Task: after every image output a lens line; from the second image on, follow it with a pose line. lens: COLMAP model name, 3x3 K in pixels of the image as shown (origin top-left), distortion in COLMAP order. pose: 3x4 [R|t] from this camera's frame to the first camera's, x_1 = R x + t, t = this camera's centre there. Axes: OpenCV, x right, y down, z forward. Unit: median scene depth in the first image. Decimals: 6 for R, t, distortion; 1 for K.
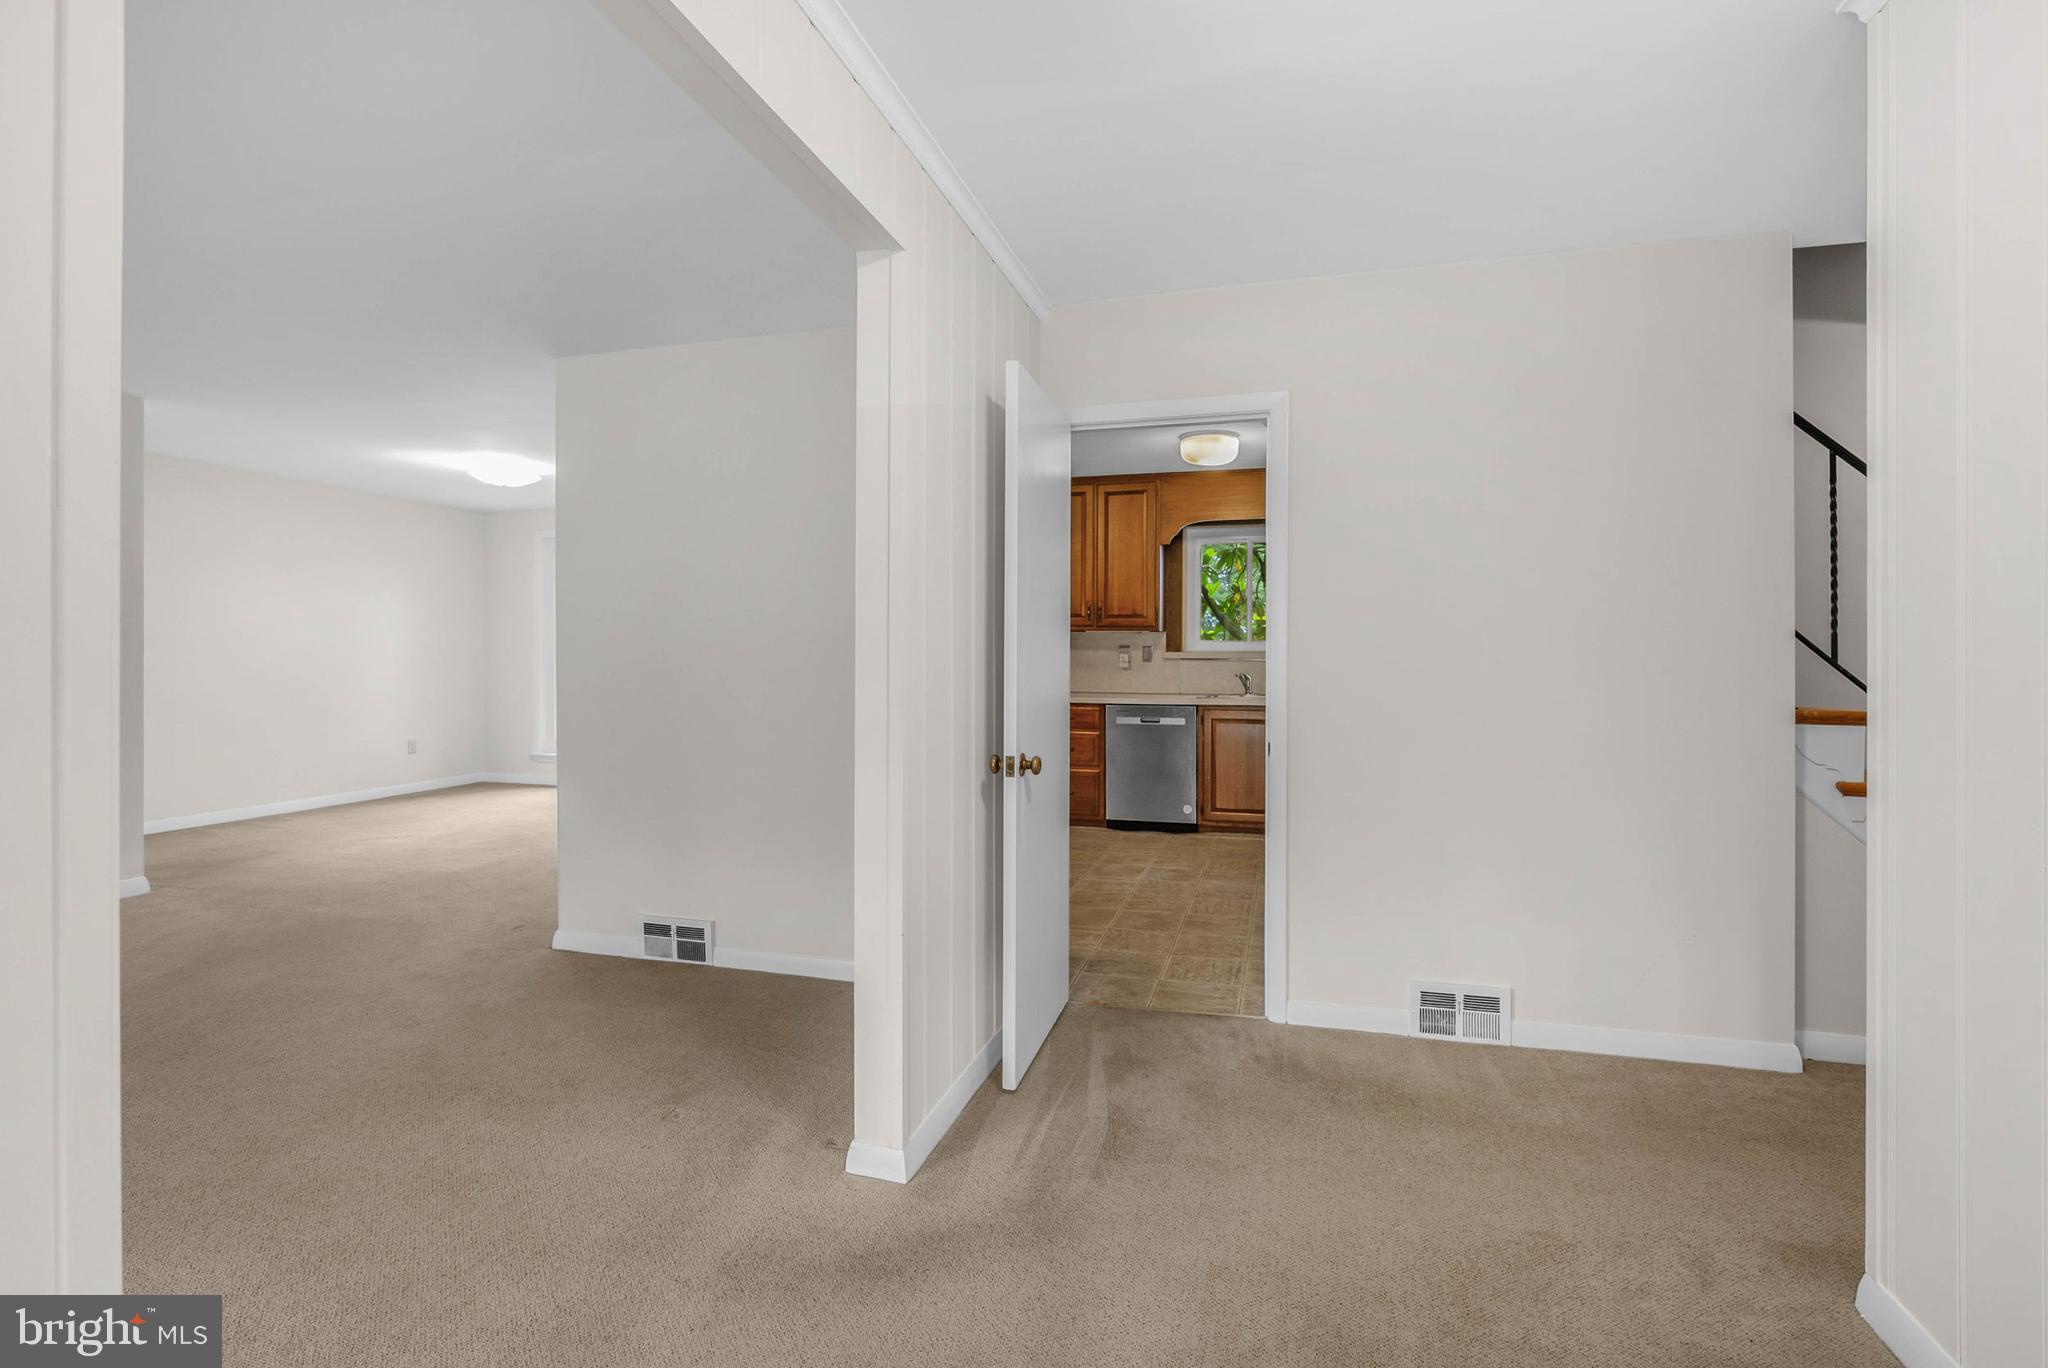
lens RADIAL K [[950.7, 0, 1027.5], [0, 950.7, 655.9], [0, 0, 1]] dist [-0.000733, 0.000397]
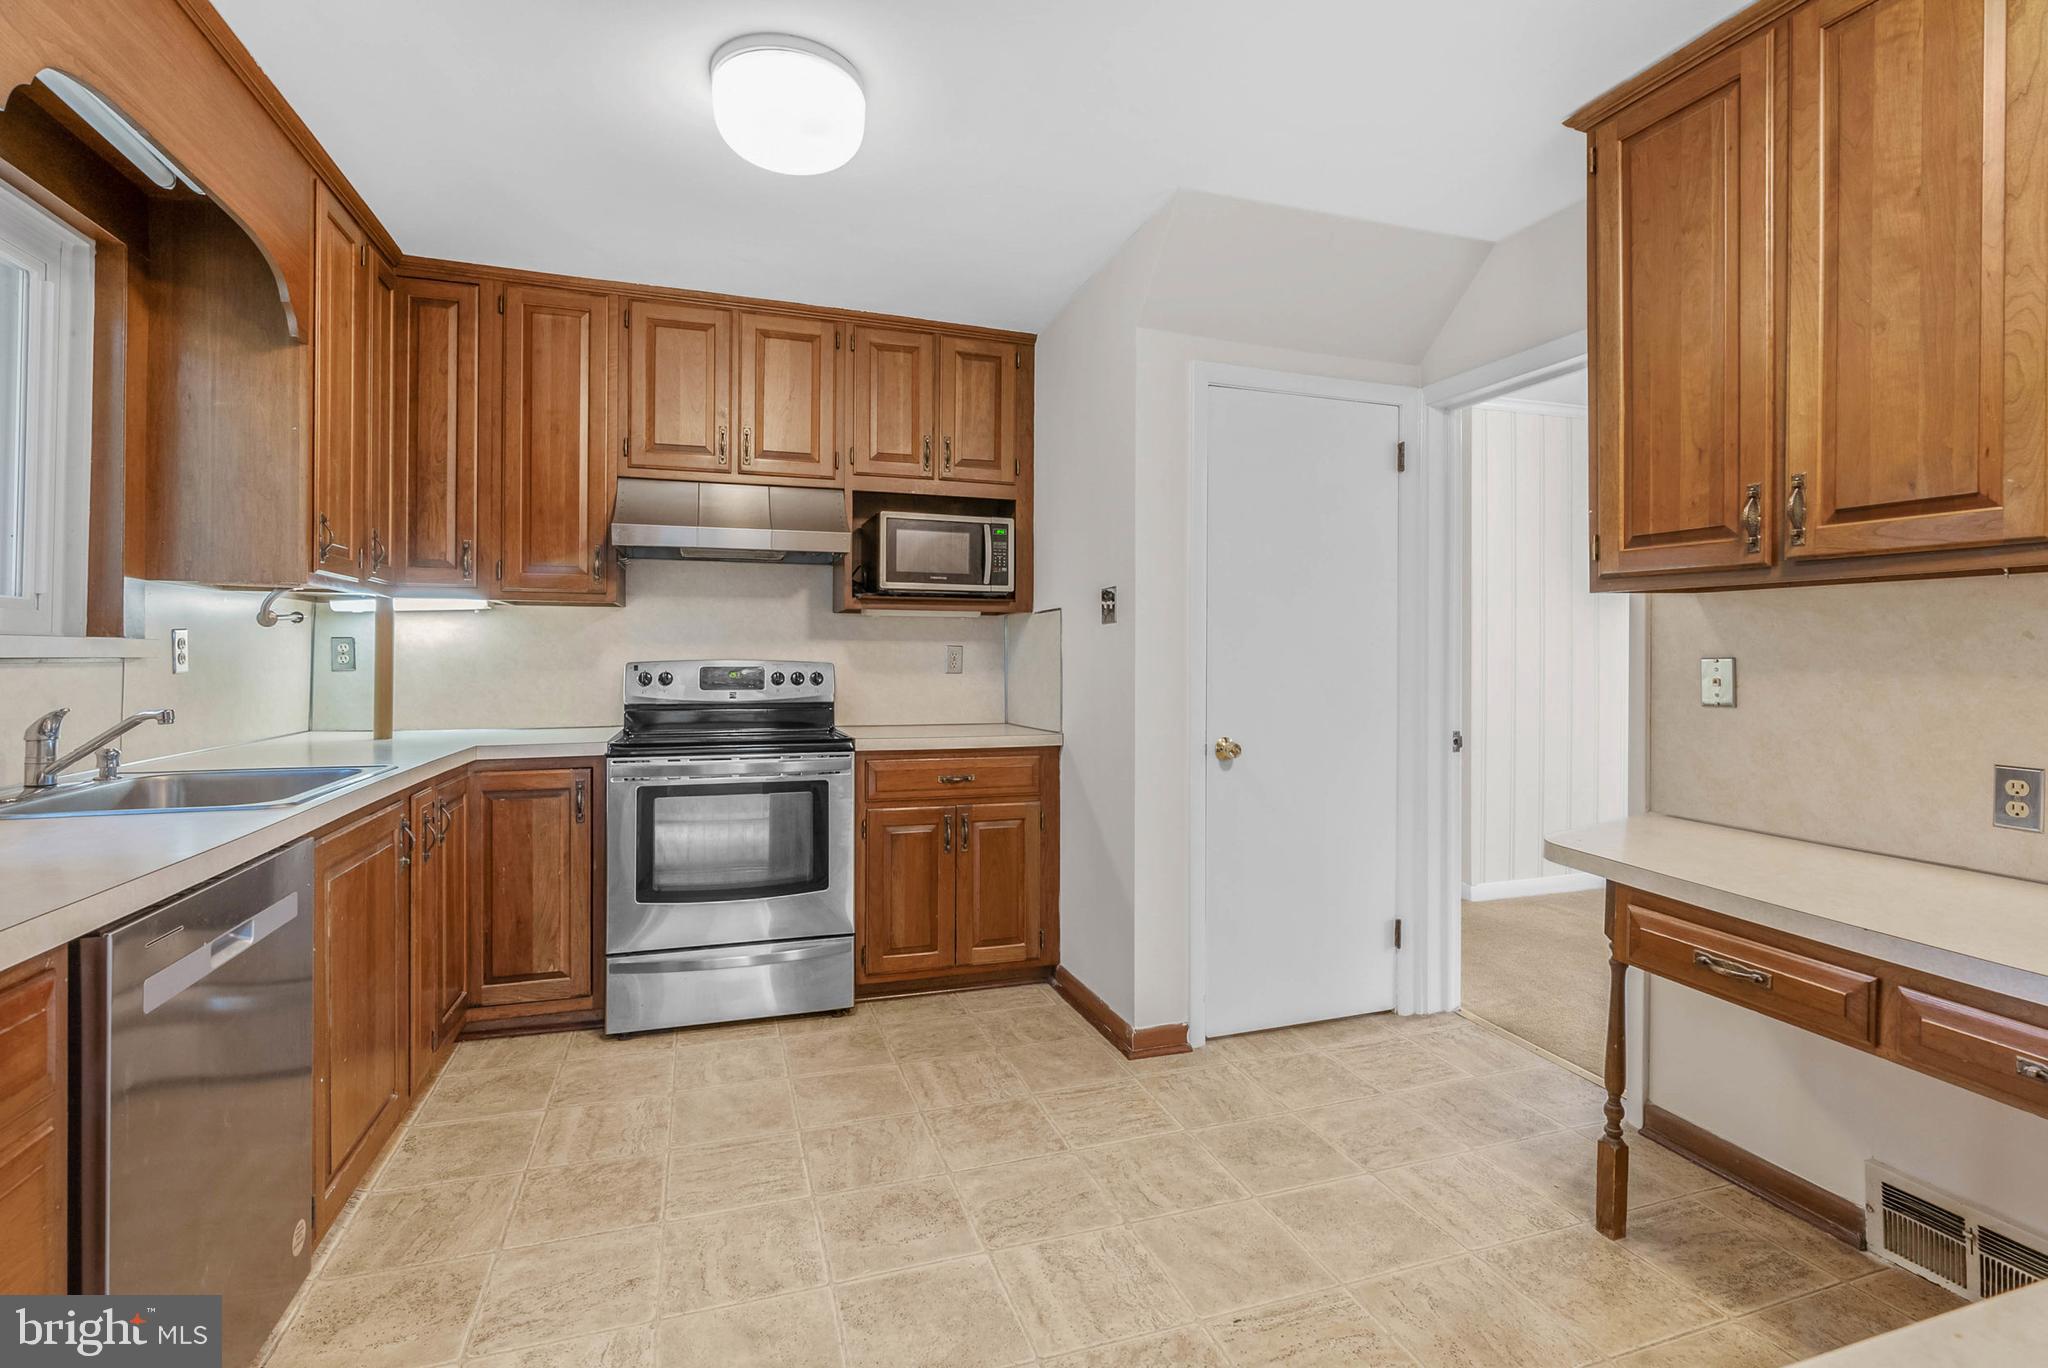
lens RADIAL K [[950.7, 0, 1027.5], [0, 950.7, 655.9], [0, 0, 1]] dist [-0.000733, 0.000397]
pose [[-0.575347, -0.008229, 0.817868, -0.157603], [-0.007551, 0.999960, 0.004749, -0.000795], [-0.817874, -0.003443, -0.575386, 0.980853]]
